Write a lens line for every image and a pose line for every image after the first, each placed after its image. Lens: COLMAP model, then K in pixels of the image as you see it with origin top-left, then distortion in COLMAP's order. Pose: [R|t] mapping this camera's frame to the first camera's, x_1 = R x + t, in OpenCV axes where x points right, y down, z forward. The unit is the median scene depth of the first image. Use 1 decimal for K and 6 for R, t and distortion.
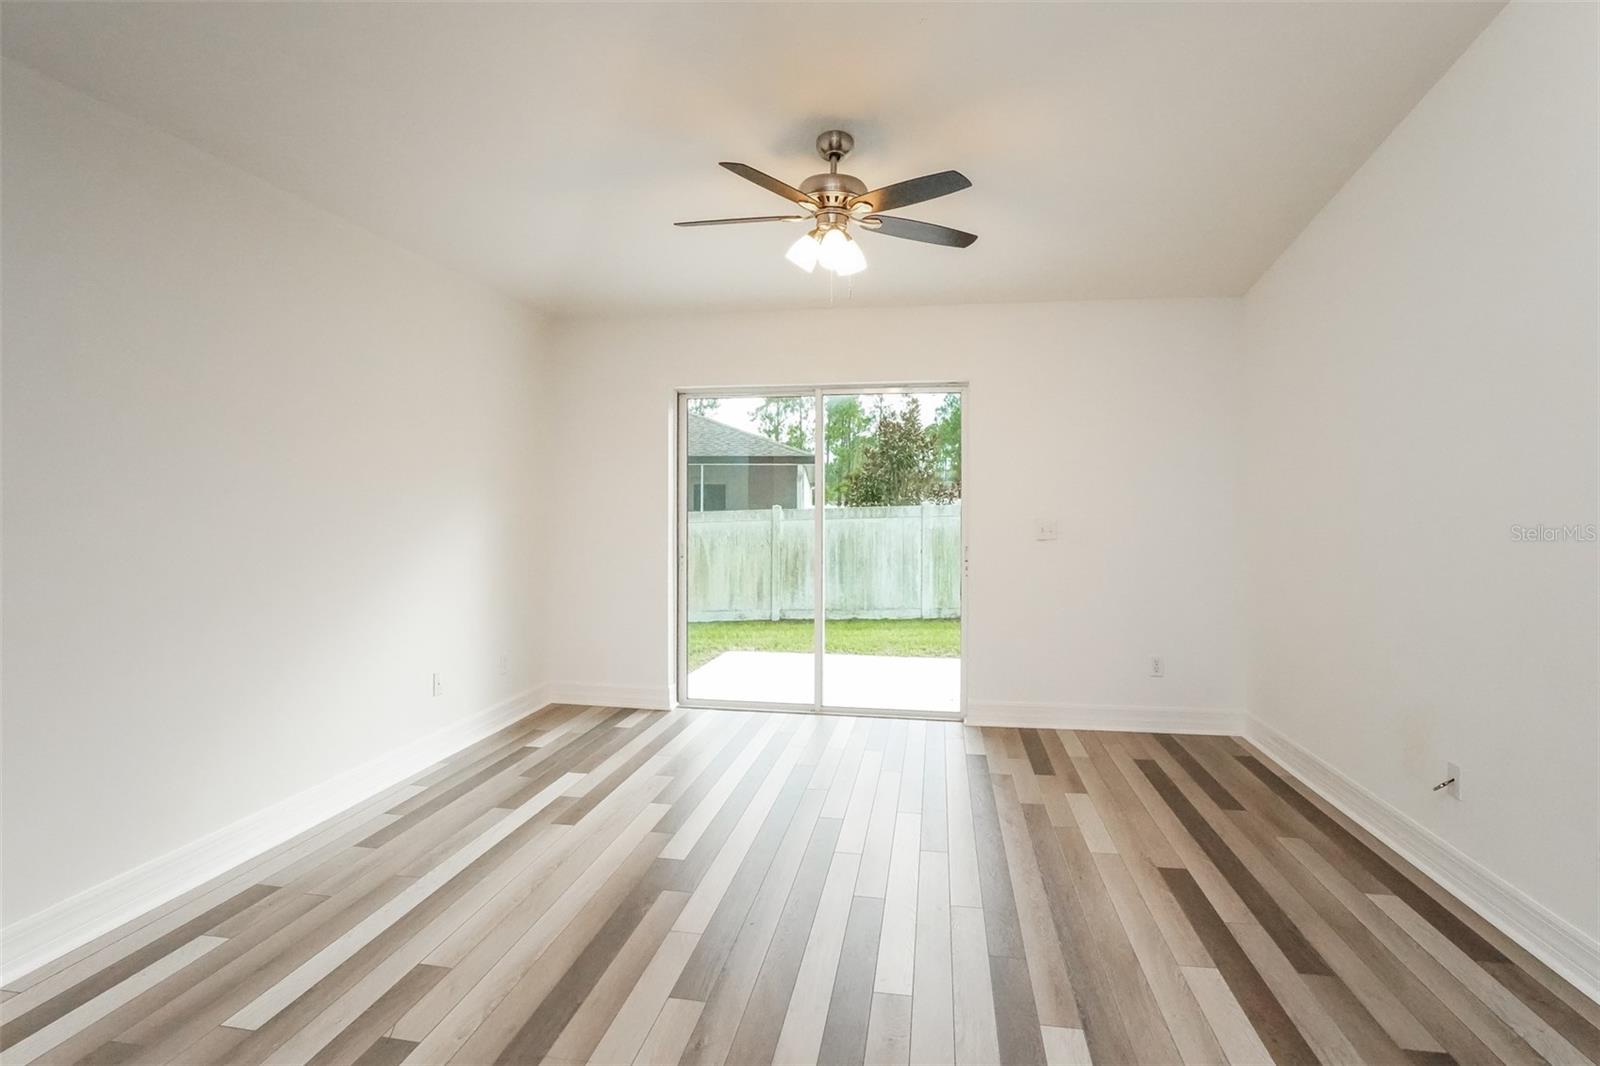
lens RADIAL K [[791.5, 0, 800.0], [0, 791.5, 533.0], [0, 0, 1]] dist [-0.012263, -0.000292]
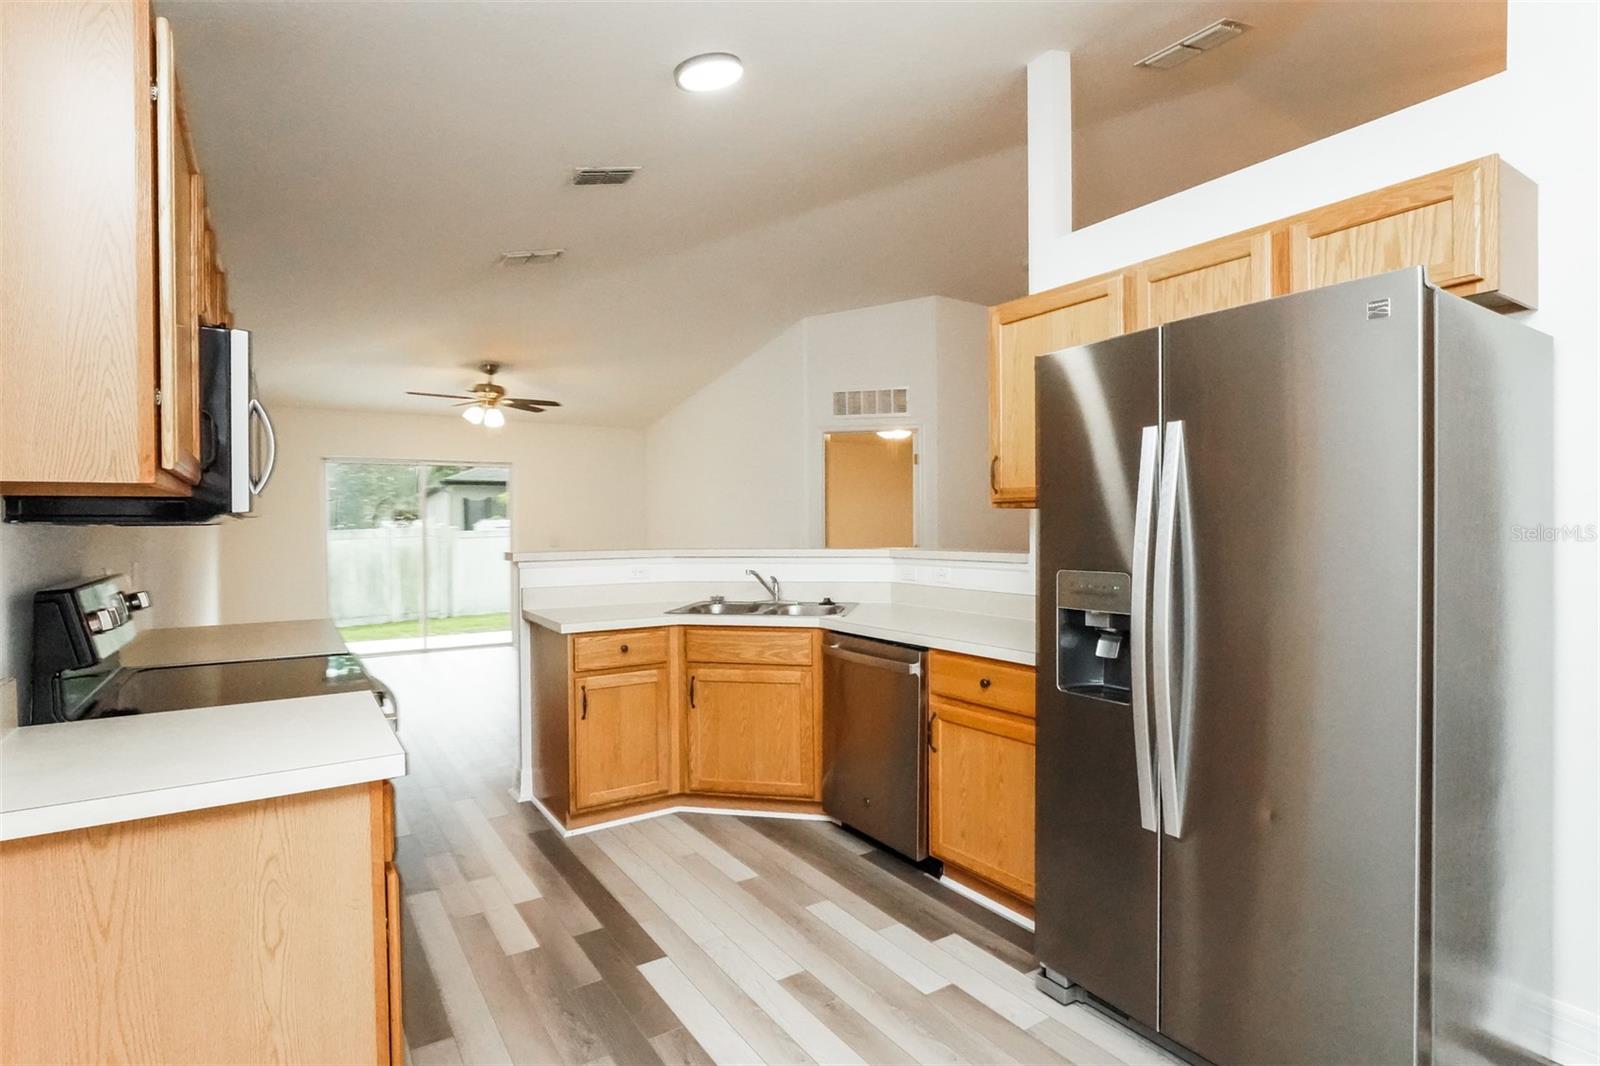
lens RADIAL K [[791.5, 0, 800.0], [0, 791.5, 533.0], [0, 0, 1]] dist [-0.012263, -0.000292]
pose [[0.728904, -0.016614, 0.684414, -0.527324], [0.032572, 0.999415, -0.010430, 0.013446], [-0.683840, 0.029895, 0.729019, -0.747776]]
